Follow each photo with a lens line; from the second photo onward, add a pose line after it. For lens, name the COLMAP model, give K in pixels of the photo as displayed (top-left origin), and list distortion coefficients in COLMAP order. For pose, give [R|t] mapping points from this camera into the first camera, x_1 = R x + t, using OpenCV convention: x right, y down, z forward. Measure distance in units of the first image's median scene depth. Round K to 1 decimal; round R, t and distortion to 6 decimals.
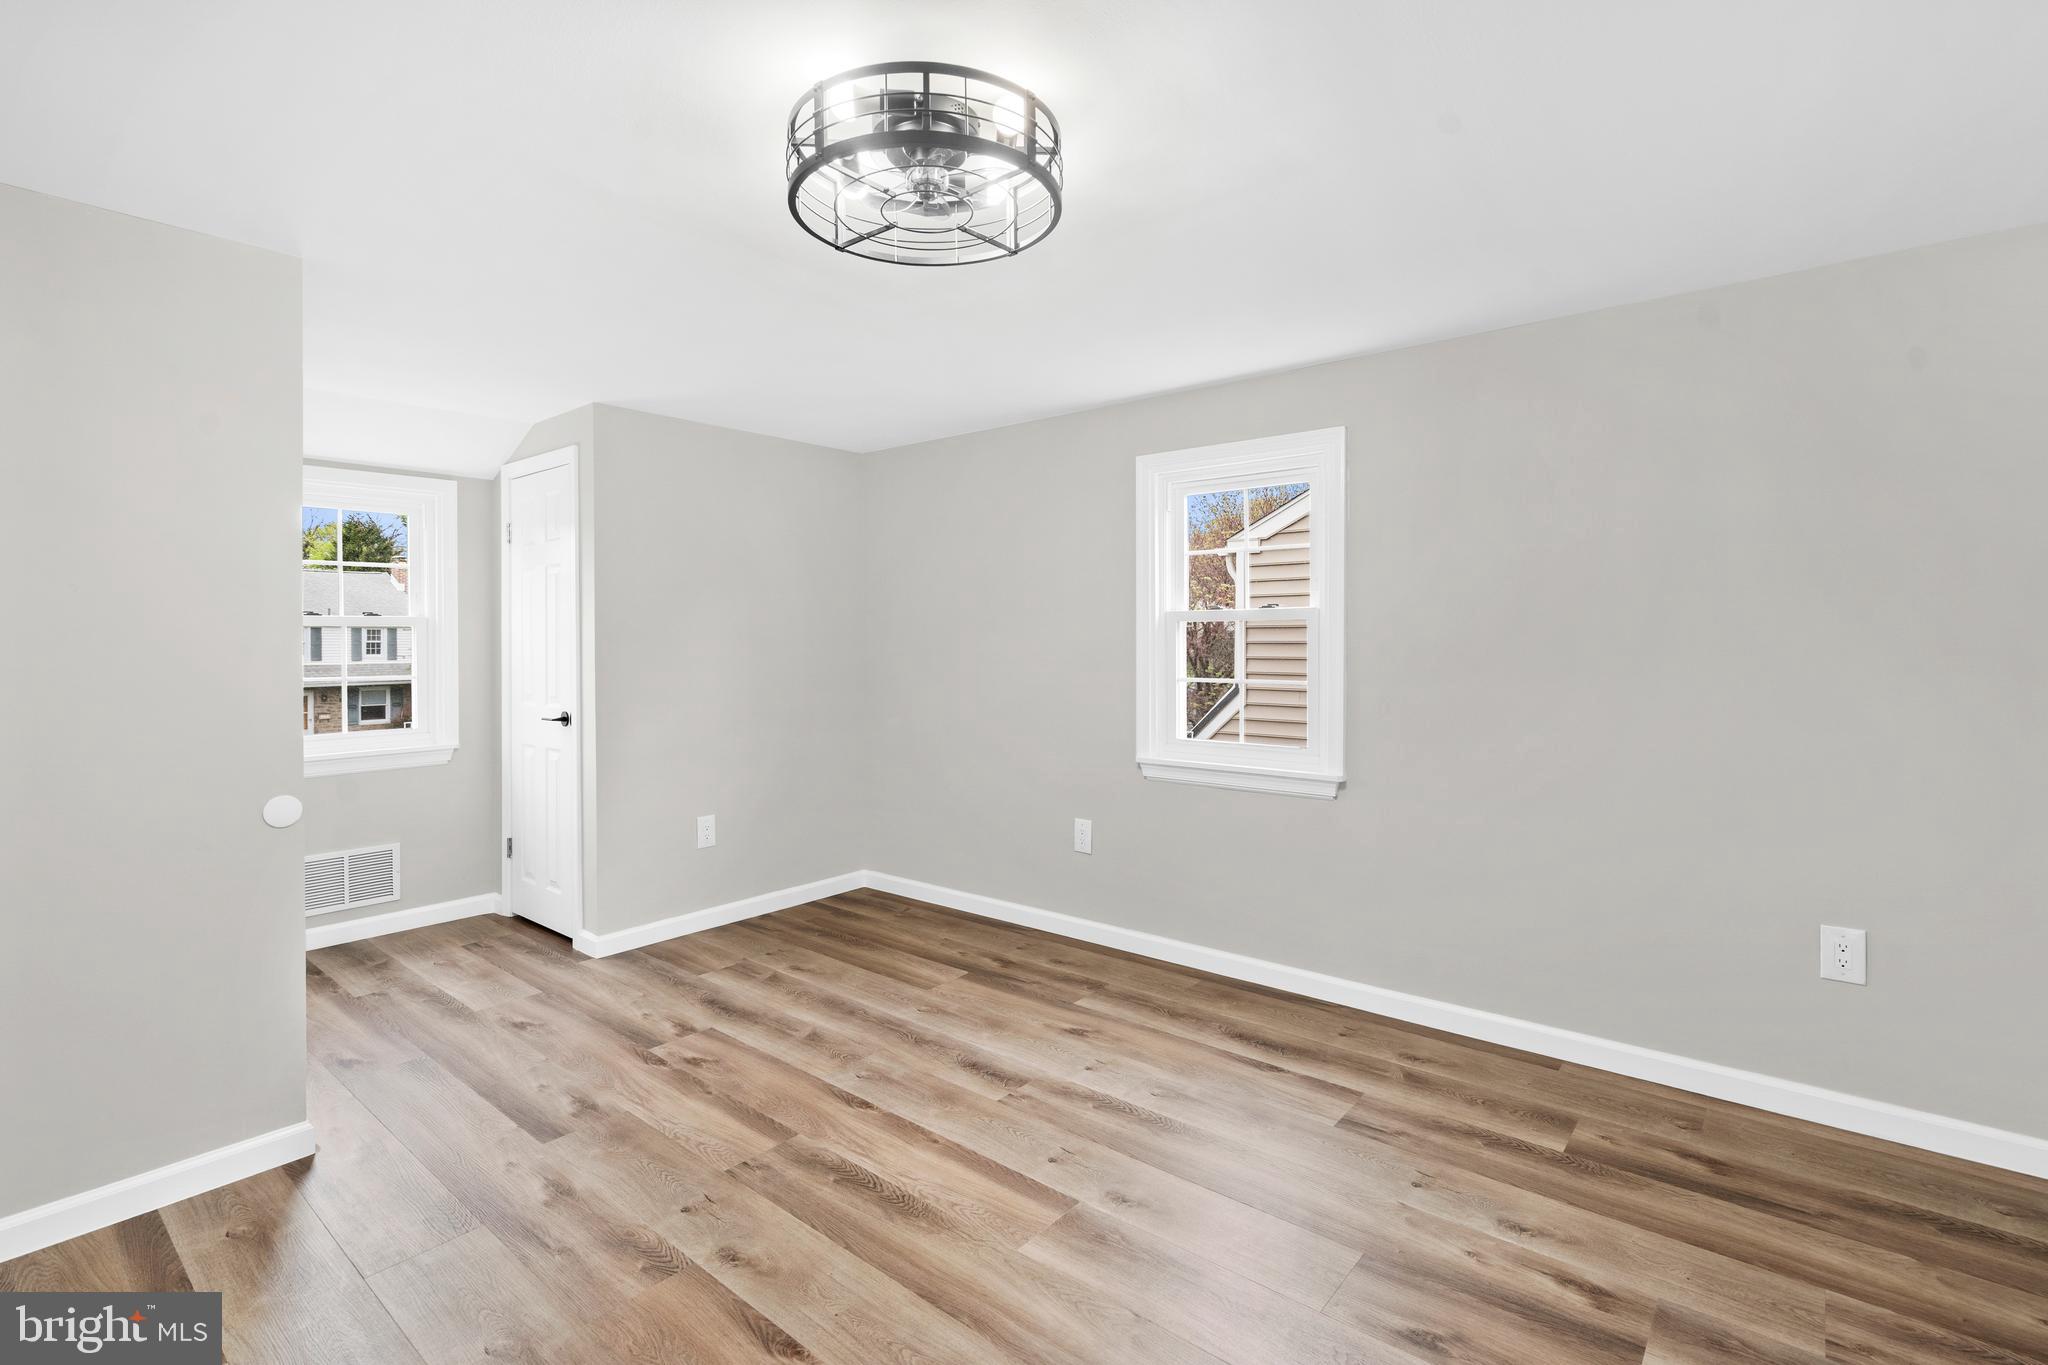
lens RADIAL K [[933.2, 0, 1022.1], [0, 933.2, 667.3], [0, 0, 1]] dist [-0.000834, 0.000232]
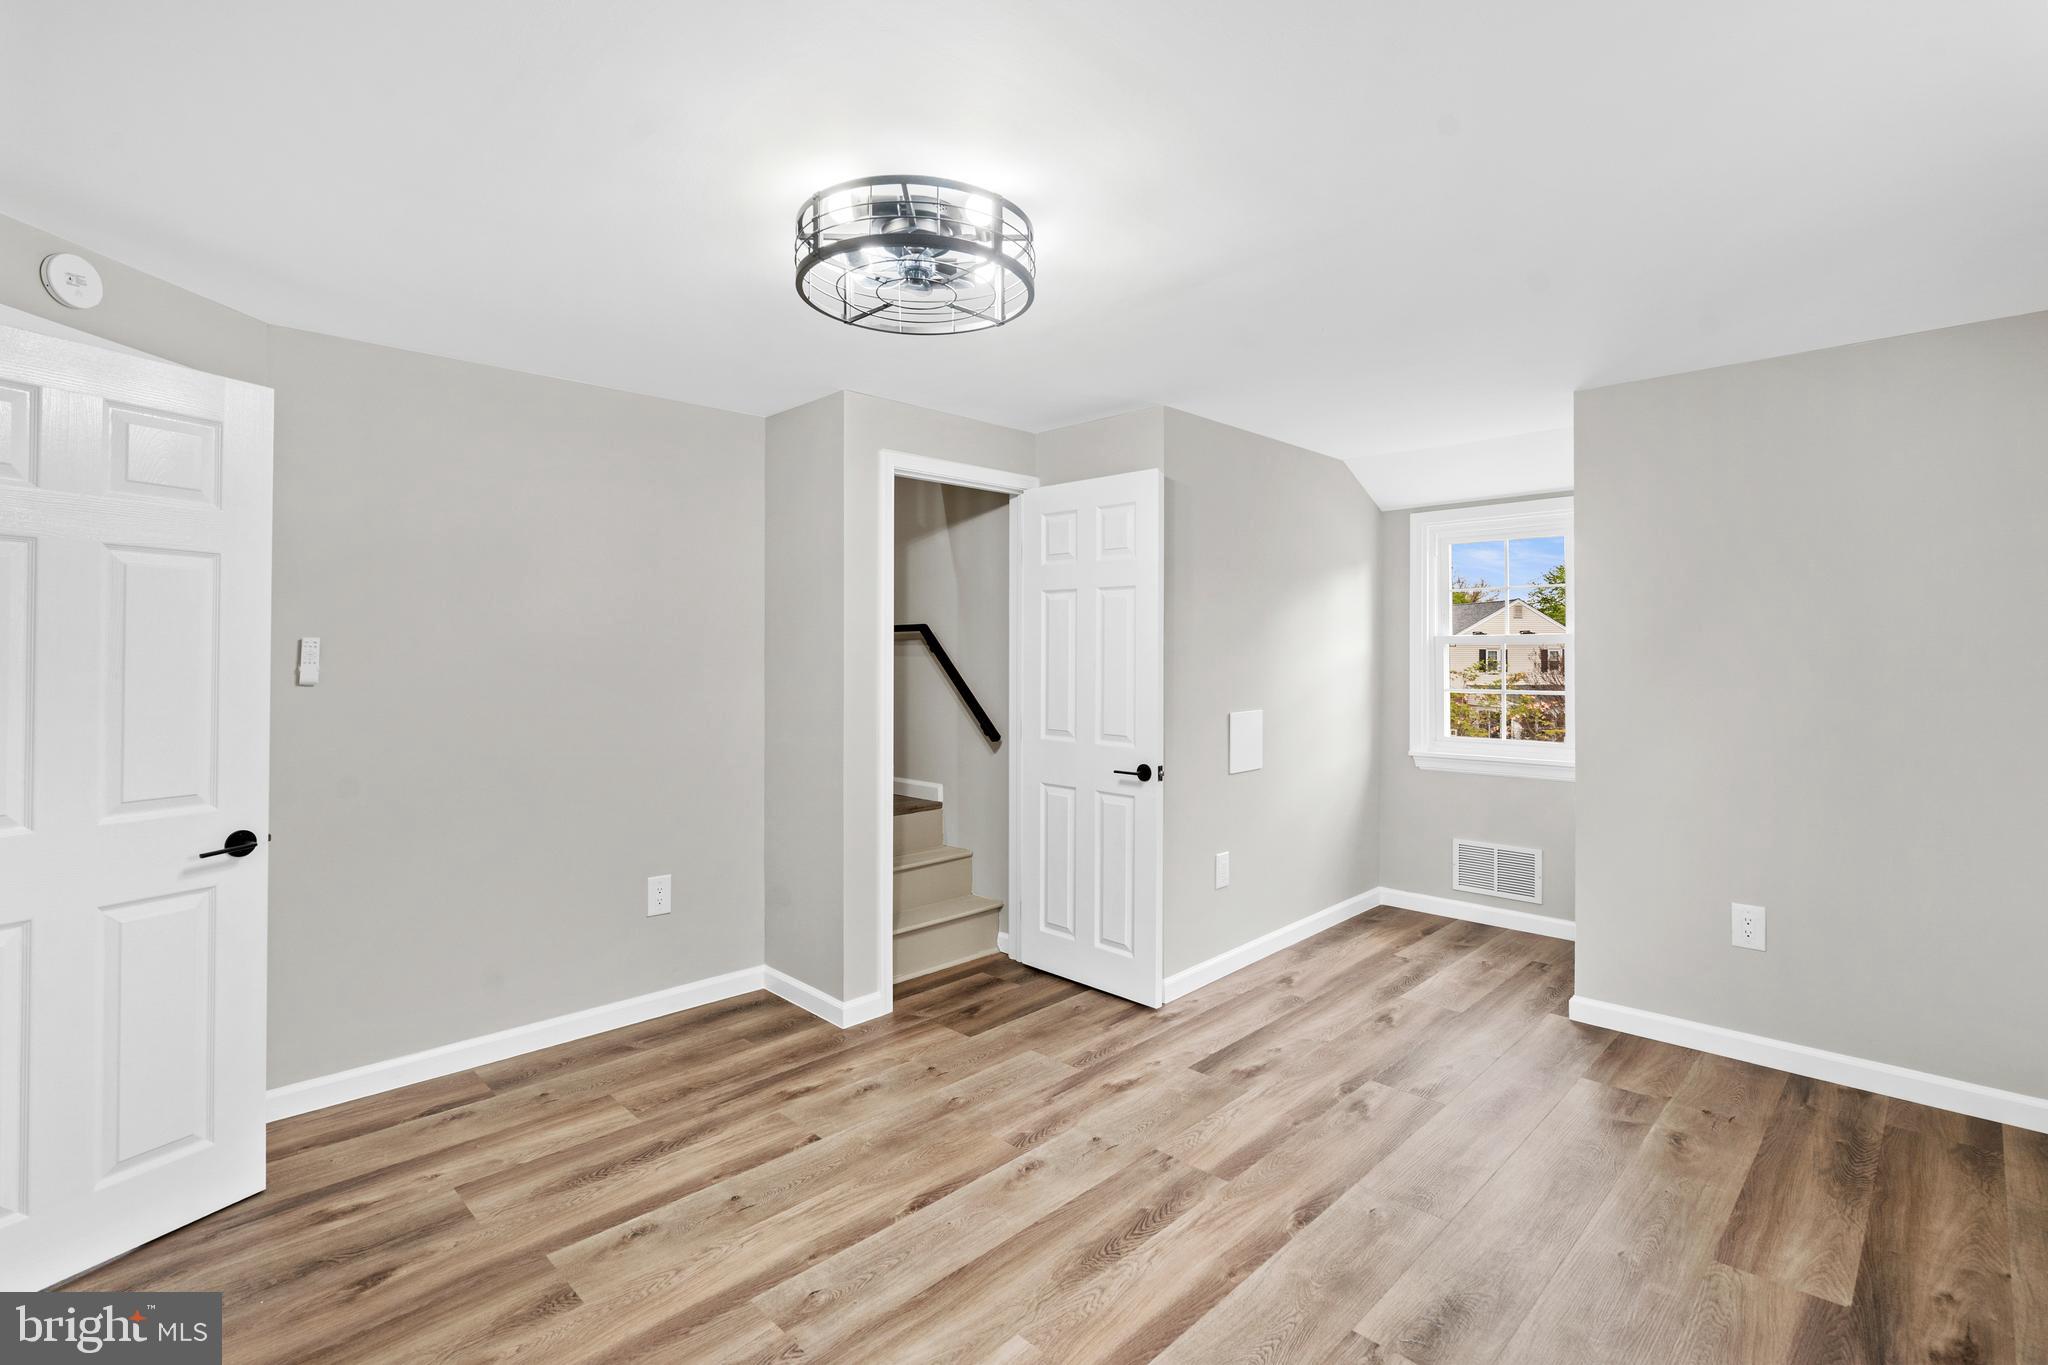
lens RADIAL K [[955.1, 0, 1021.6], [0, 955.1, 678.1], [0, 0, 1]] dist [-0.002503, 0.000457]
pose [[-0.081179, 0.028821, -0.996283, 0.578537], [-0.028391, 0.999109, 0.031216, -0.024751], [0.996295, 0.030819, -0.080289, 0.684418]]
